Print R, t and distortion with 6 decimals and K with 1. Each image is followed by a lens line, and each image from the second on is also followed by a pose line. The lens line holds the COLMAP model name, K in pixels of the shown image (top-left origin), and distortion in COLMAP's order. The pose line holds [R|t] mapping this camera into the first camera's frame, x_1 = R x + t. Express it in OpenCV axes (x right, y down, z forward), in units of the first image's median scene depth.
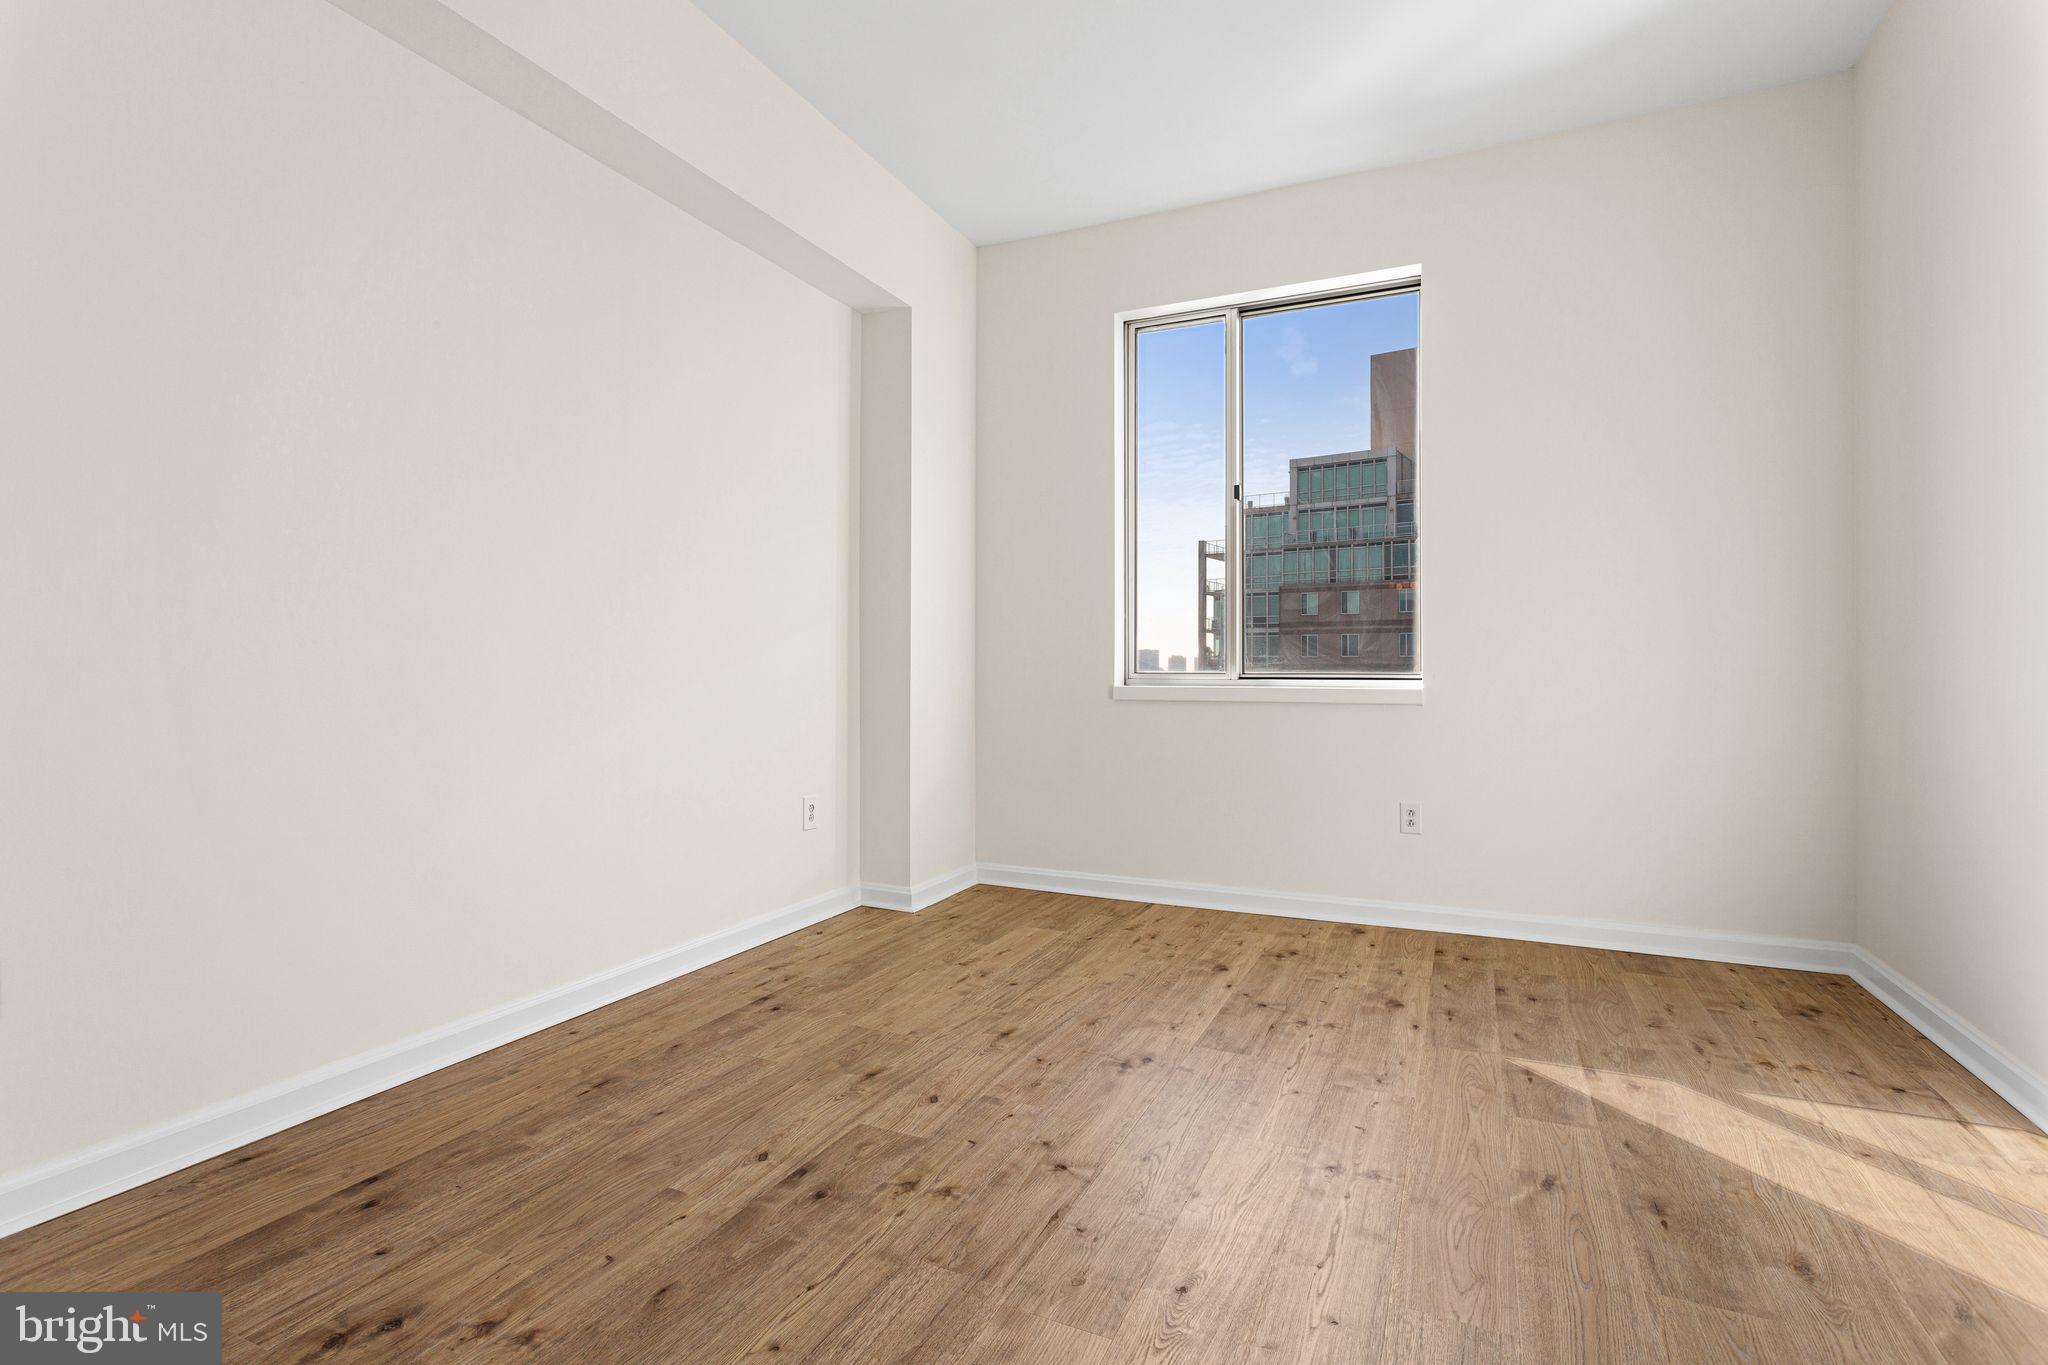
lens RADIAL K [[965.5, 0, 1010.3], [0, 965.5, 674.9], [0, 0, 1]] dist [0.002240, 0.000075]
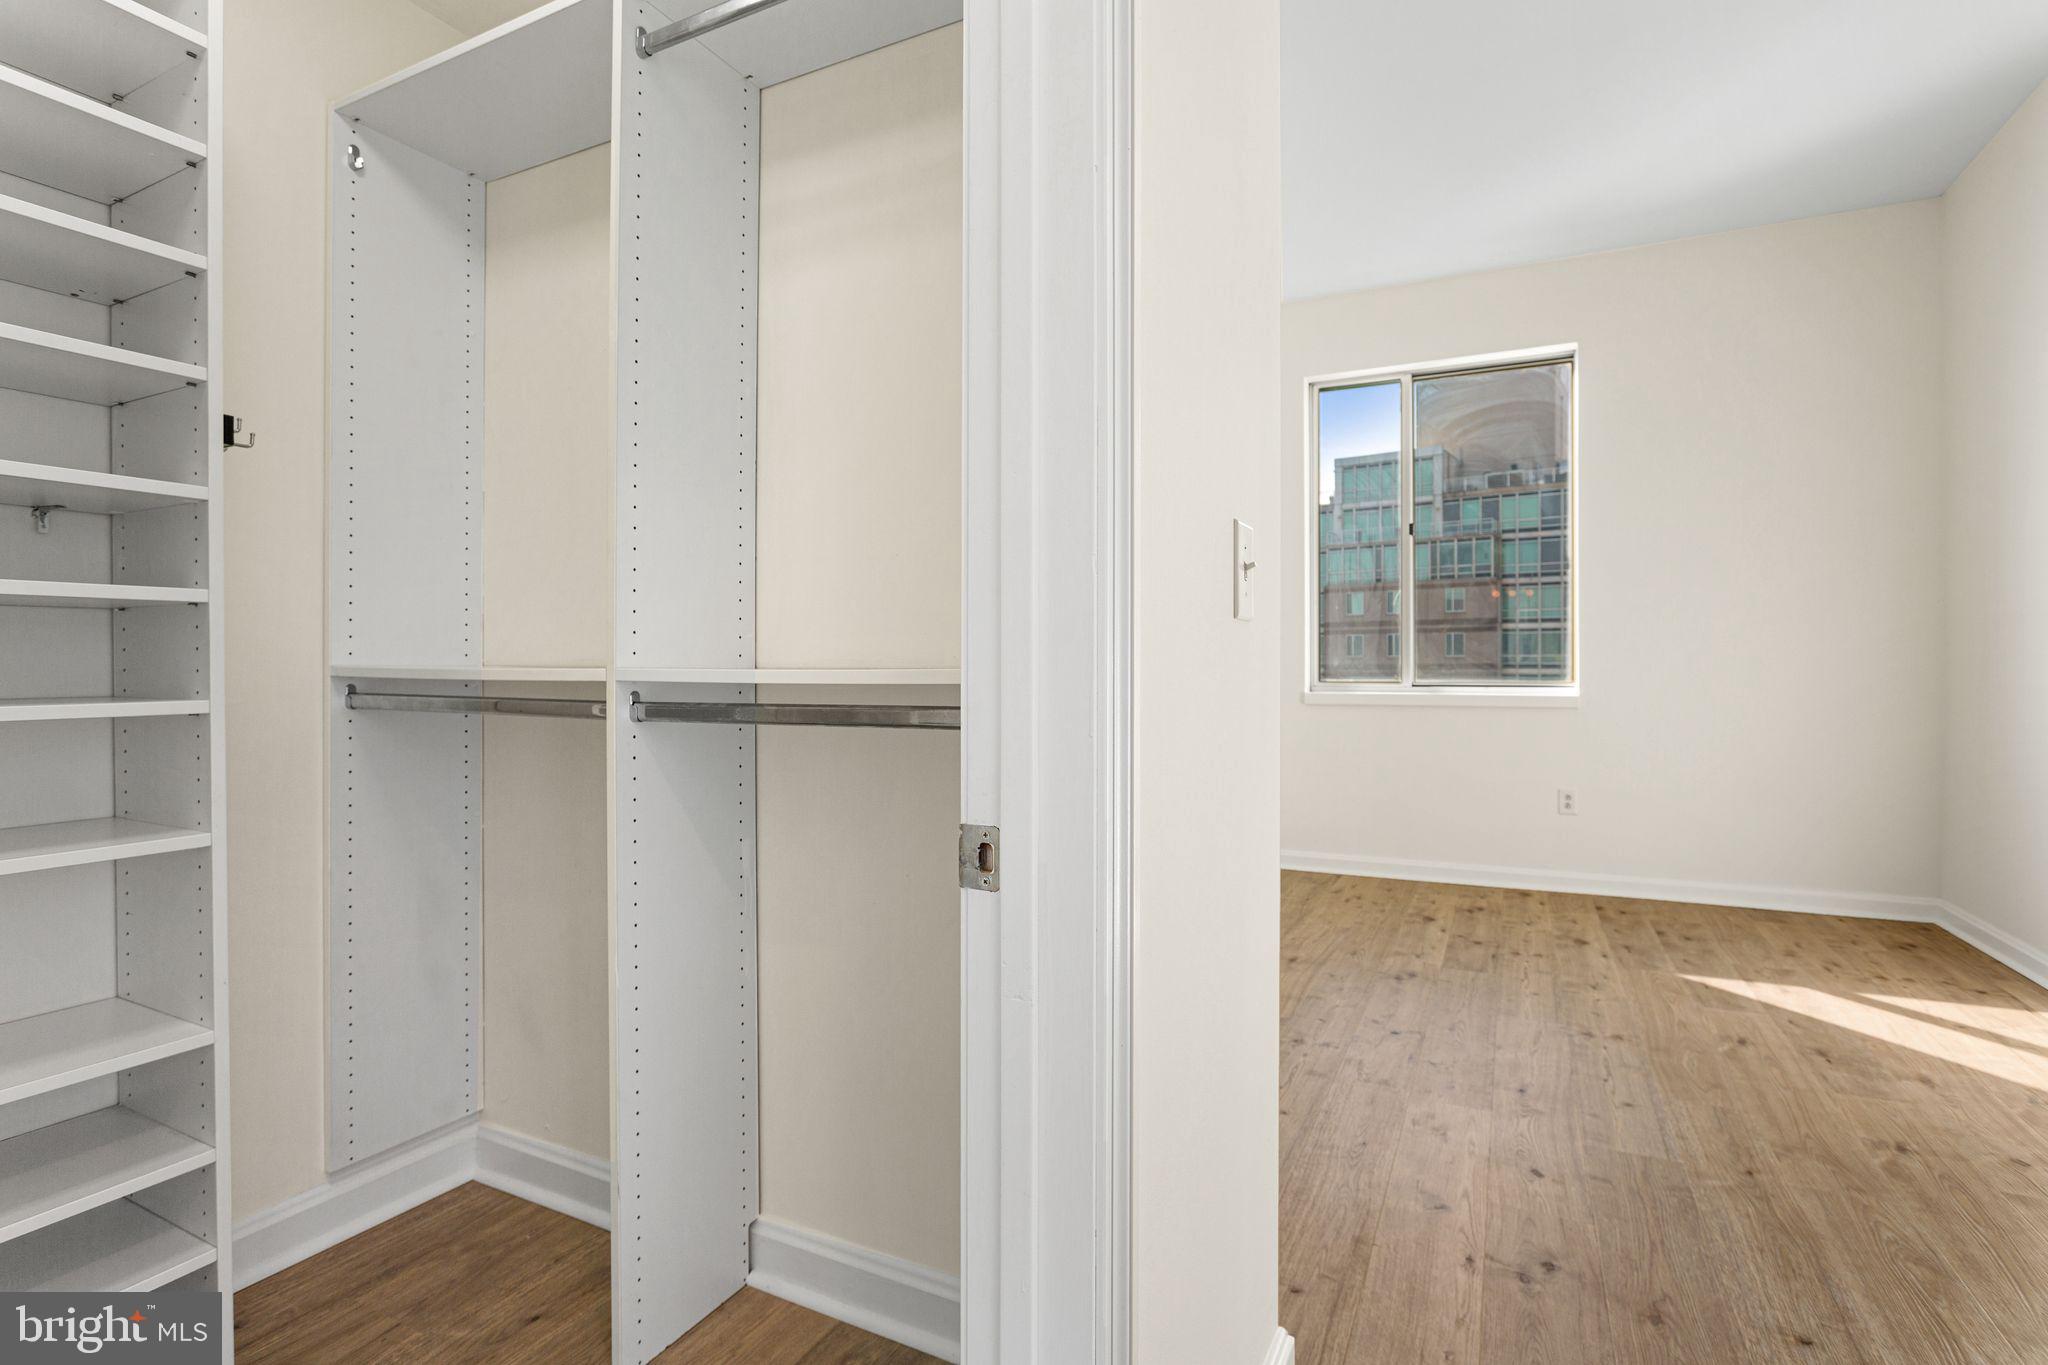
lens RADIAL K [[981.2, 0, 1024.0], [0, 981.2, 682.5], [0, 0, 1]] dist [-0.002325, 0.000206]
pose [[0.999899, -0.001465, -0.014147, -0.336034], [0.001575, 0.999969, 0.007748, -0.016038], [0.014135, -0.007769, 0.999870, -0.322561]]
